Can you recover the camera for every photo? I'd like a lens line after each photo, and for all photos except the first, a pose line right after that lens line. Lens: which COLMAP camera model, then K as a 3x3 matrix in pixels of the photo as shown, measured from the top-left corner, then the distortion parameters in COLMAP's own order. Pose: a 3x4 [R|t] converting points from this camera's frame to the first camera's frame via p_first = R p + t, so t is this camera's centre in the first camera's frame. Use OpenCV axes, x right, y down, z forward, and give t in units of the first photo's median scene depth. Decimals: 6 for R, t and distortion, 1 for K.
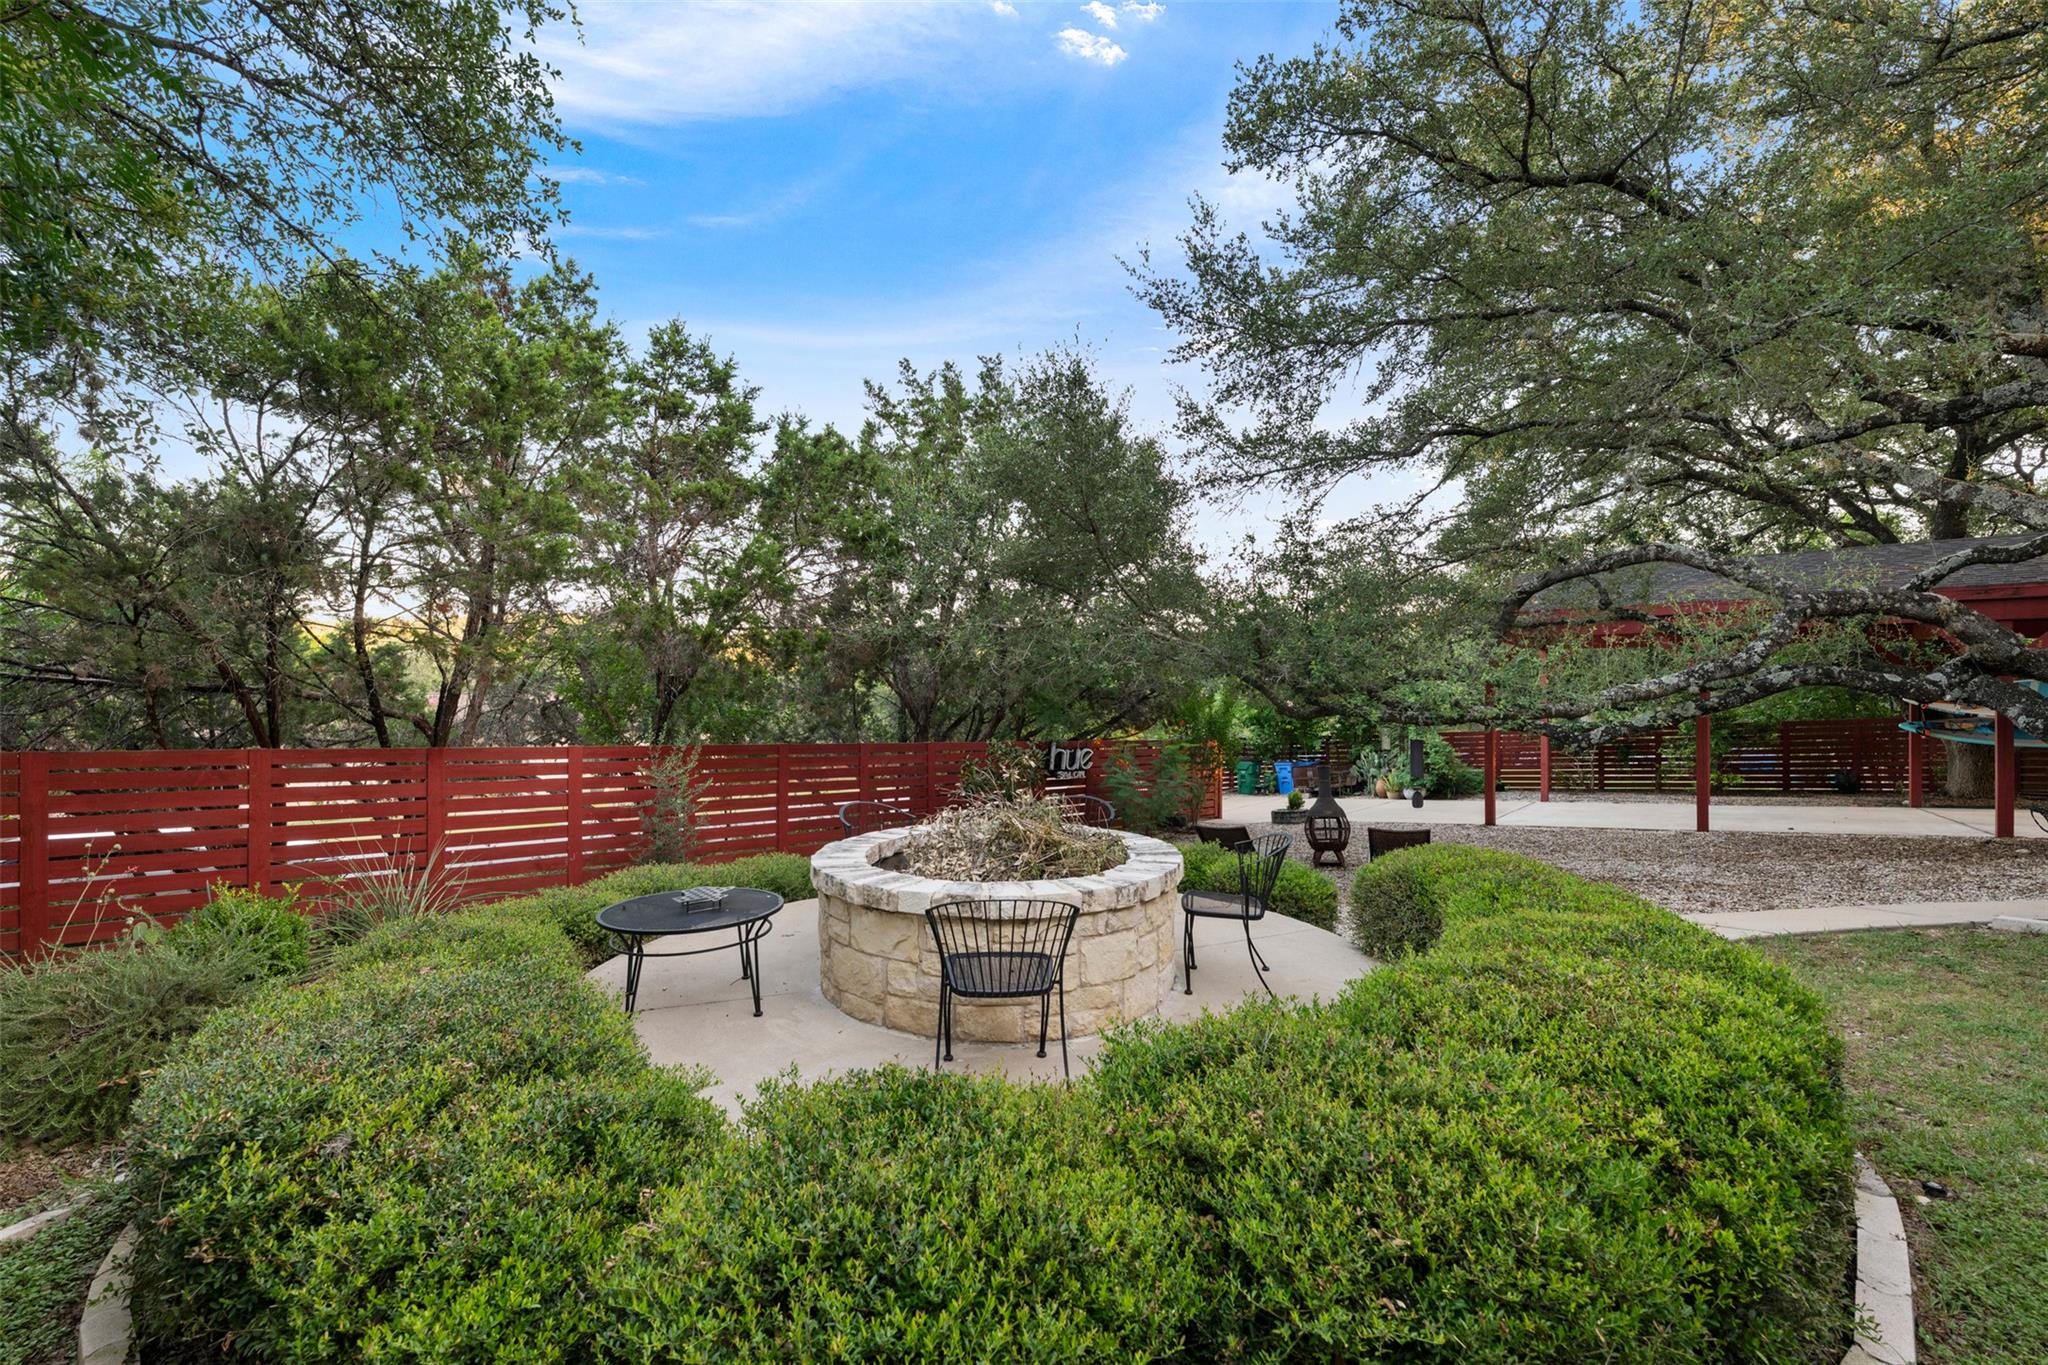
lens RADIAL K [[809.7, 0, 1020.9], [0, 809.7, 678.5], [0, 0, 1]] dist [-0.001522, -0.000522]
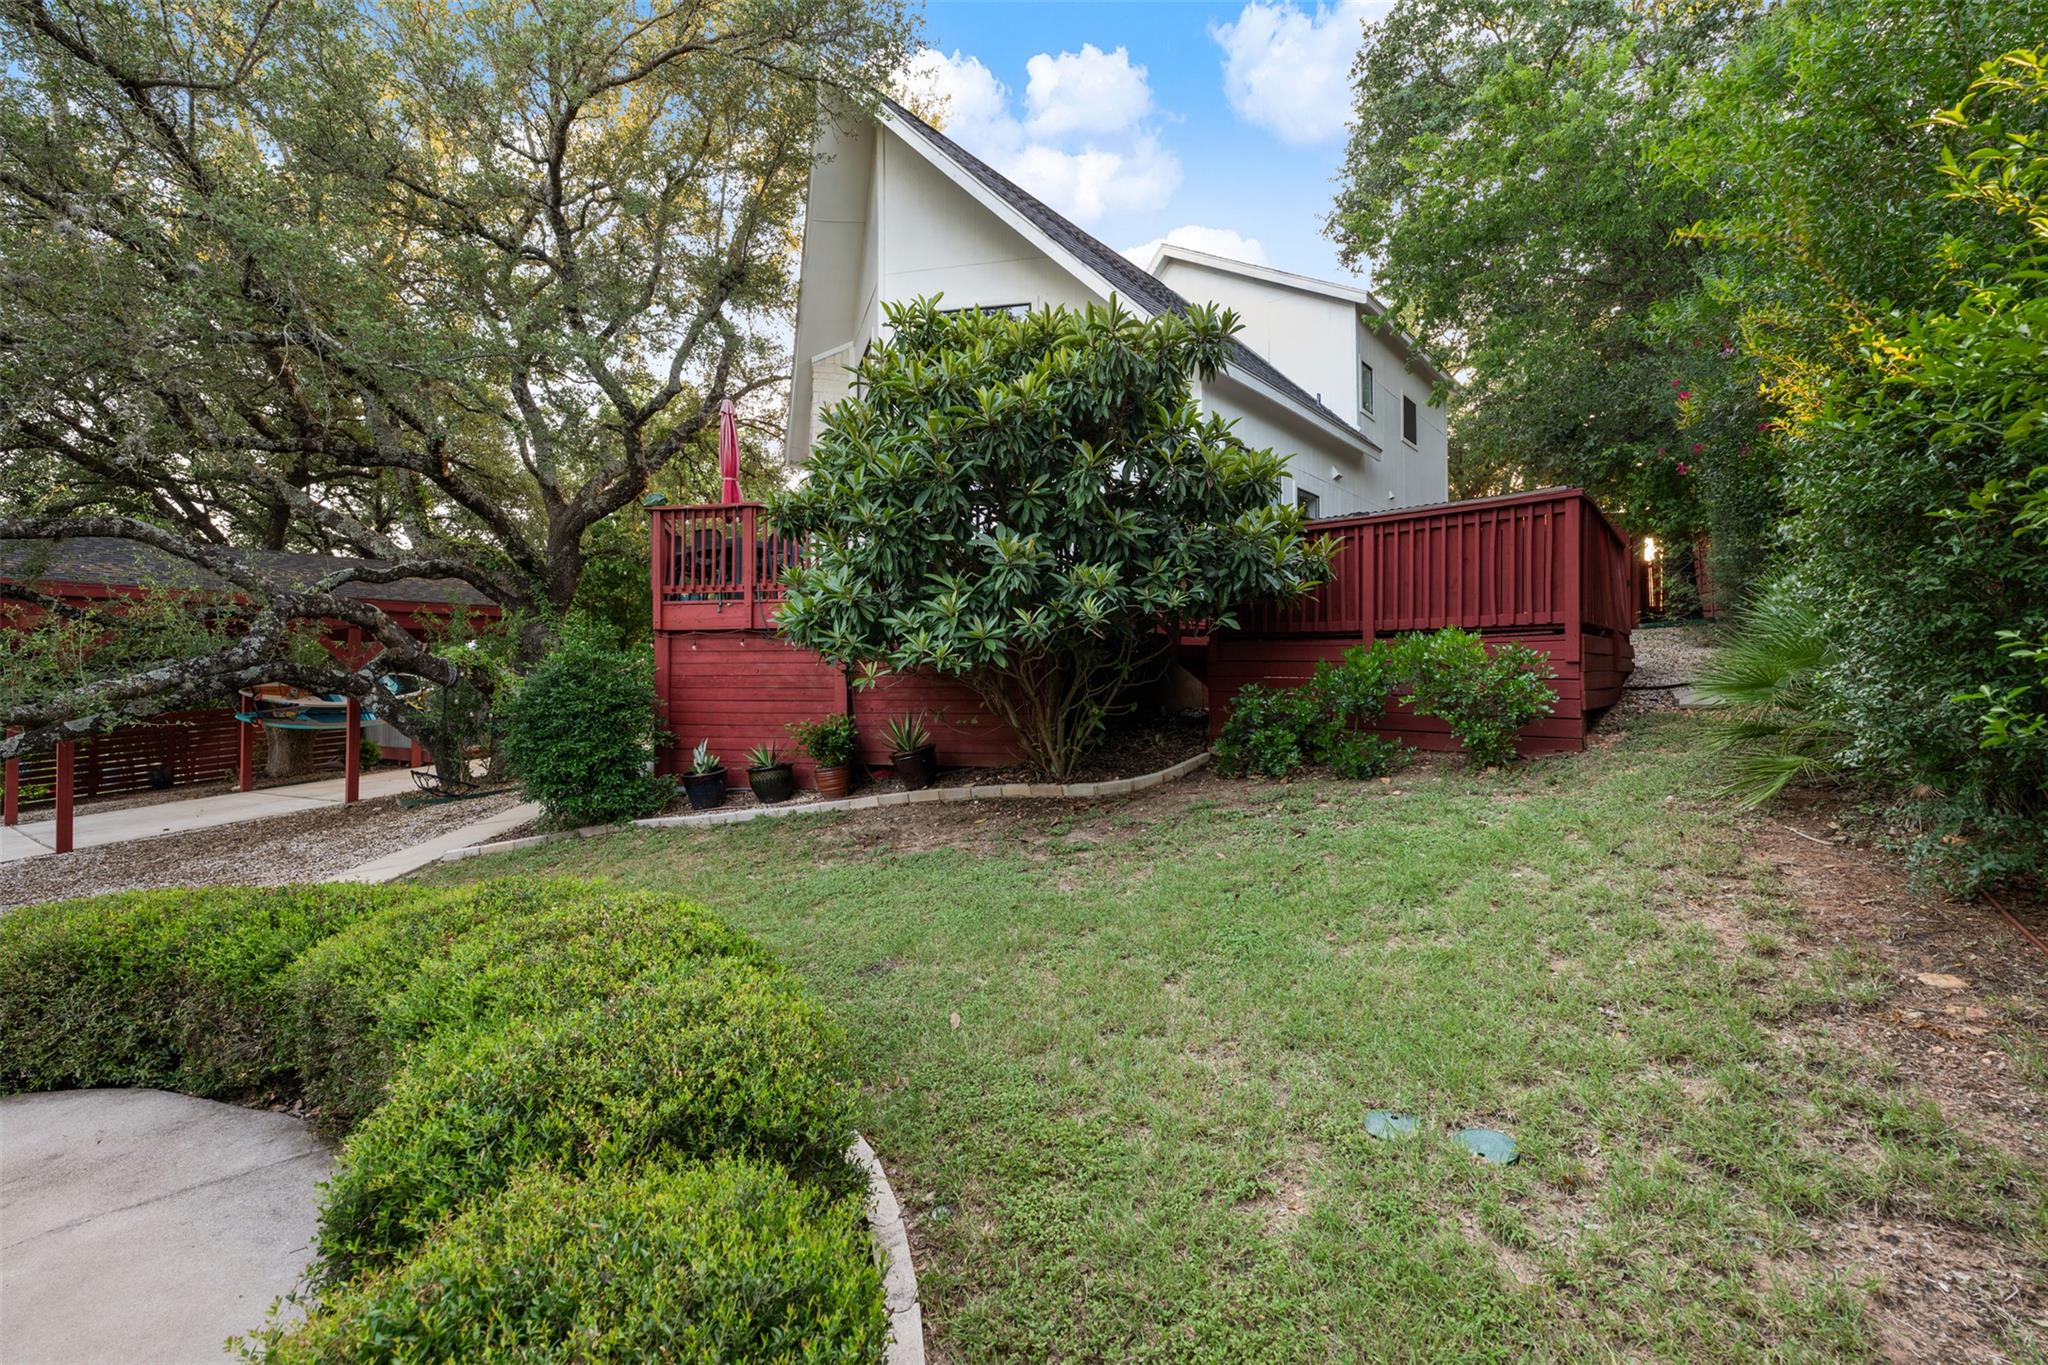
lens RADIAL K [[809.7, 0, 1014.3], [0, 809.7, 678.6], [0, 0, 1]] dist [-0.001522, -0.000522]
pose [[-0.090081, -0.002444, 0.995931, -0.138778], [-0.005243, 0.999984, 0.001979, -0.001047], [-0.995921, -0.005043, -0.090092, 0.110196]]
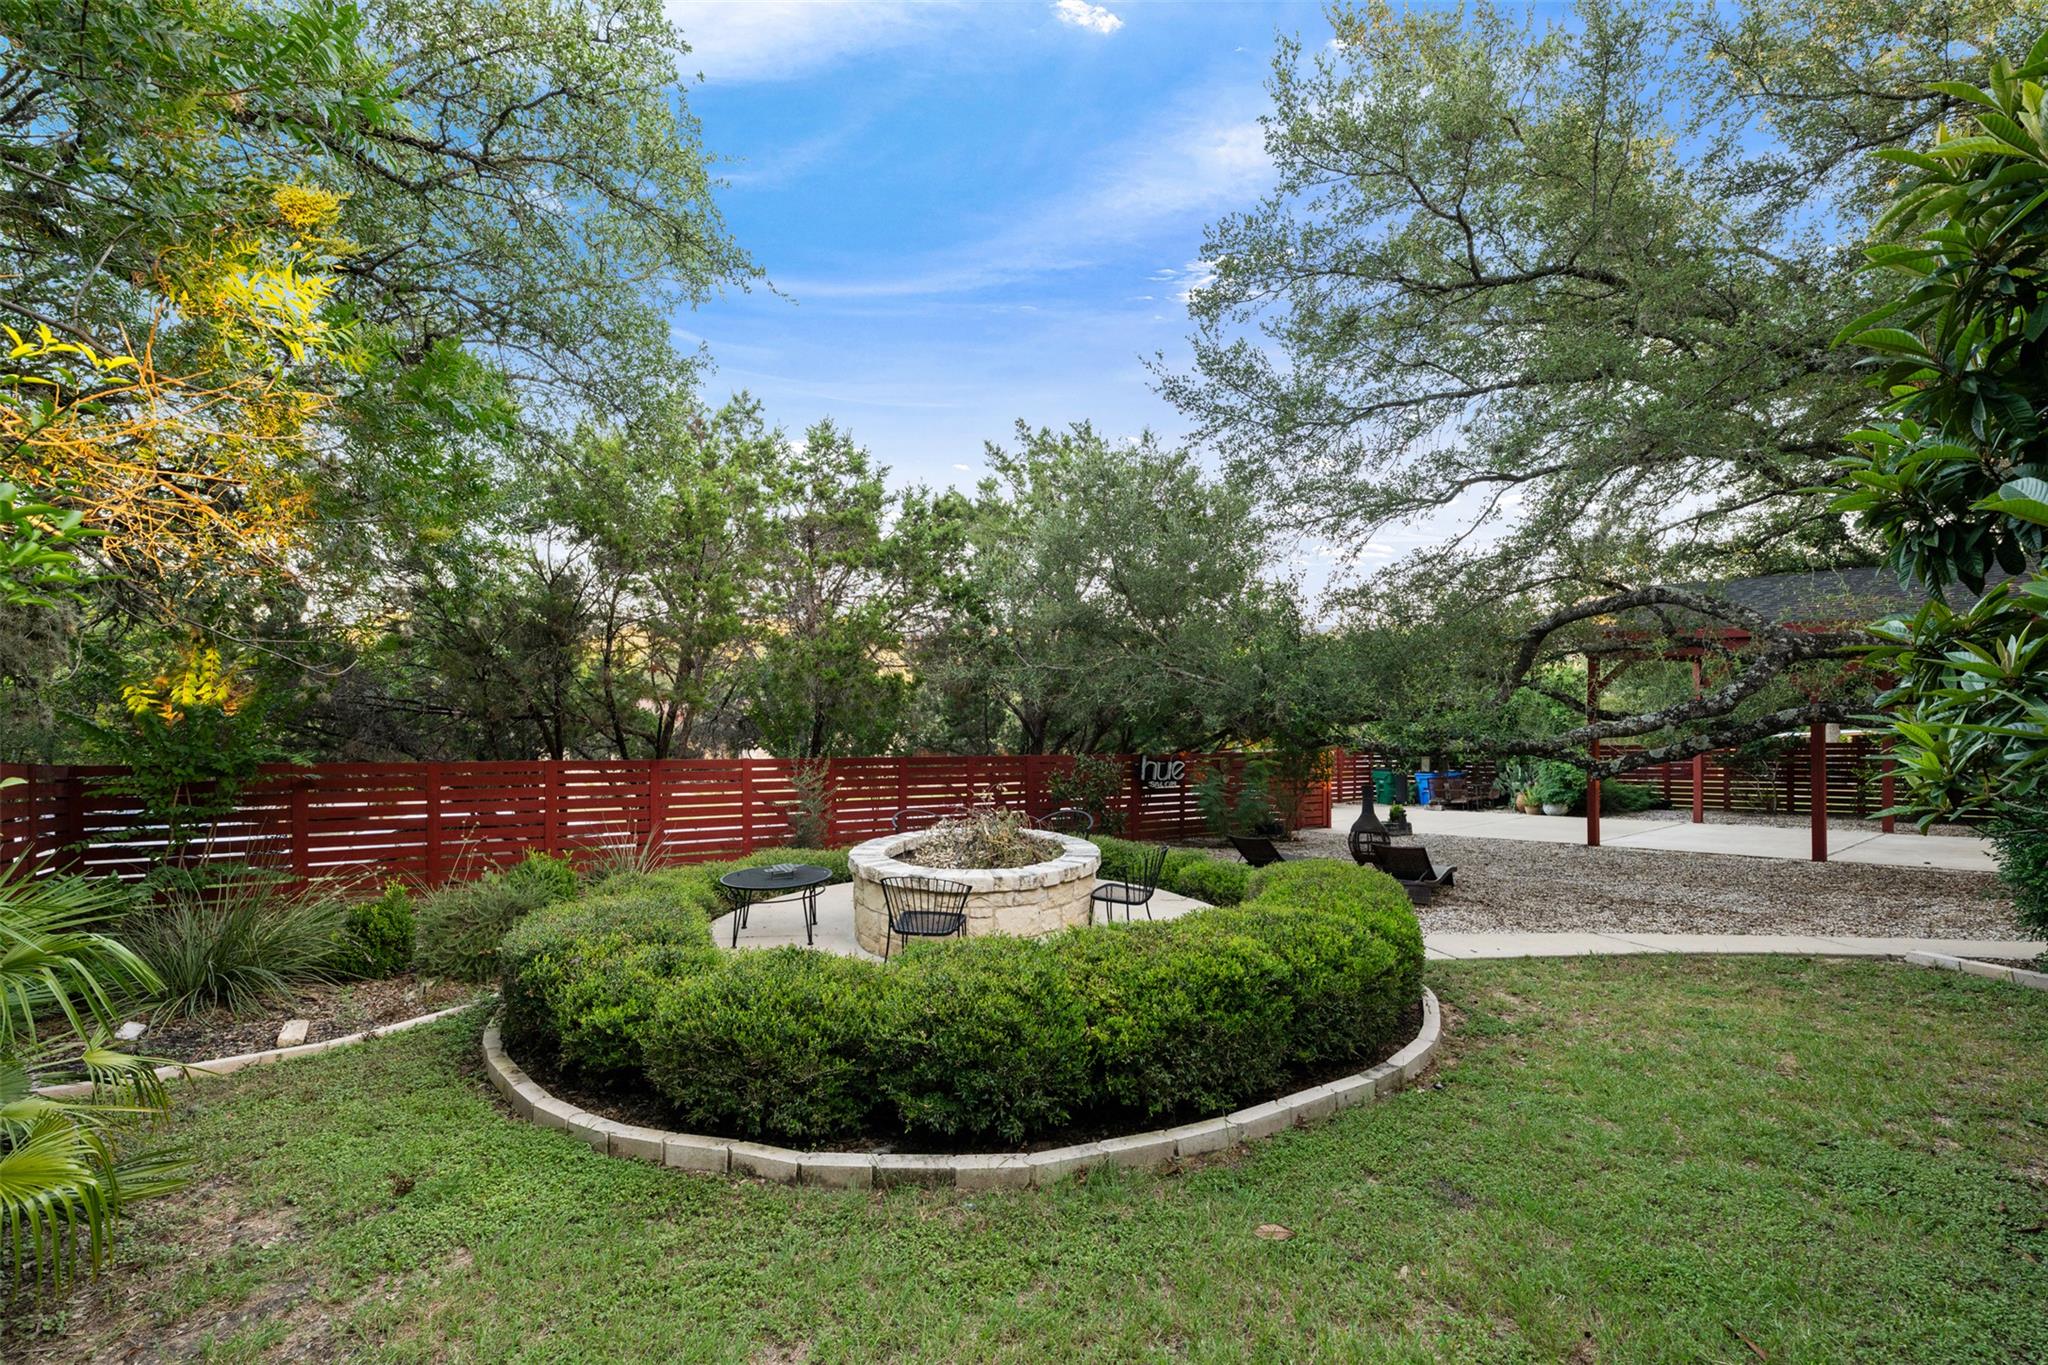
lens RADIAL K [[809.7, 0, 1018.9], [0, 809.7, 678.6], [0, 0, 1]] dist [-0.001522, -0.000522]
pose [[0.973067, -0.004665, -0.230475, 0.186829], [0.005850, 0.999973, 0.004457, -0.048719], [0.230448, -0.005685, 0.973068, -0.193985]]
